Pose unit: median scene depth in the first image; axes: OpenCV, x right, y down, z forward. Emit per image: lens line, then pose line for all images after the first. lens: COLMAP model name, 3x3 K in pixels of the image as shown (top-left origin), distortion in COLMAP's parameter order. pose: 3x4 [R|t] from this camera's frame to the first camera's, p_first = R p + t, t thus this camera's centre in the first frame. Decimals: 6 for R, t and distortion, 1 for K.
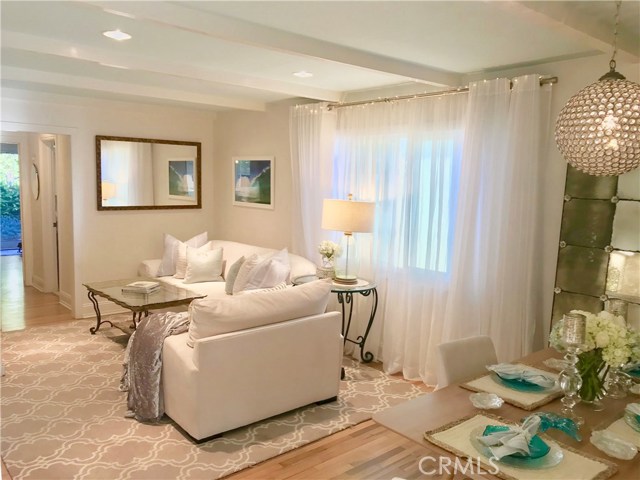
lens RADIAL K [[527.9, 0, 303.2], [0, 527.9, 242.1], [0, 0, 1]] dist [0.048051, -0.042453]
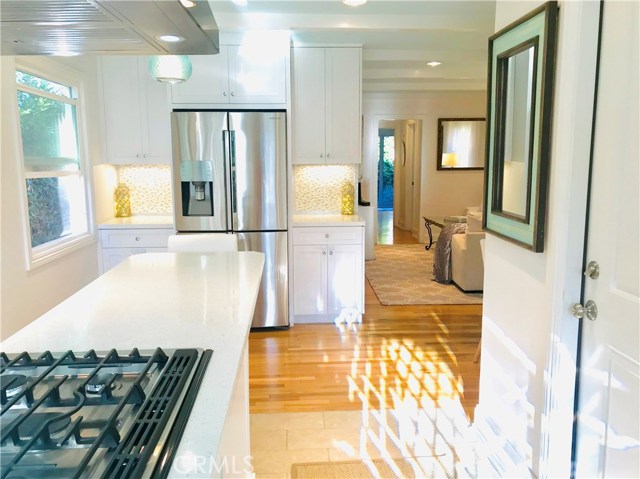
lens RADIAL K [[527.9, 0, 310.6], [0, 527.9, 256.4], [0, 0, 1]] dist [0.048051, -0.042453]
pose [[0.788301, 0.085779, -0.609281, 0.330183], [-0.047784, 0.995779, 0.078370, 0.102303], [0.613432, -0.032665, 0.789072, -0.504824]]
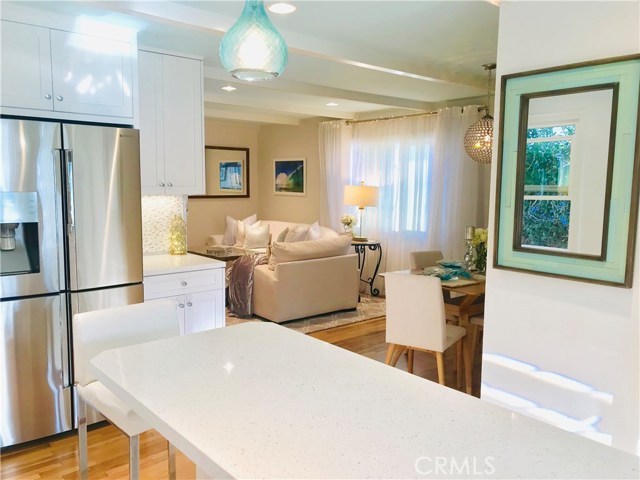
lens RADIAL K [[527.9, 0, 300.0], [0, 527.9, 248.2], [0, 0, 1]] dist [0.048051, -0.042453]
pose [[0.999781, -0.013355, -0.016108, -0.065941], [0.013493, 0.999873, 0.008456, 0.082035], [0.015993, -0.008671, 0.999834, -0.500741]]
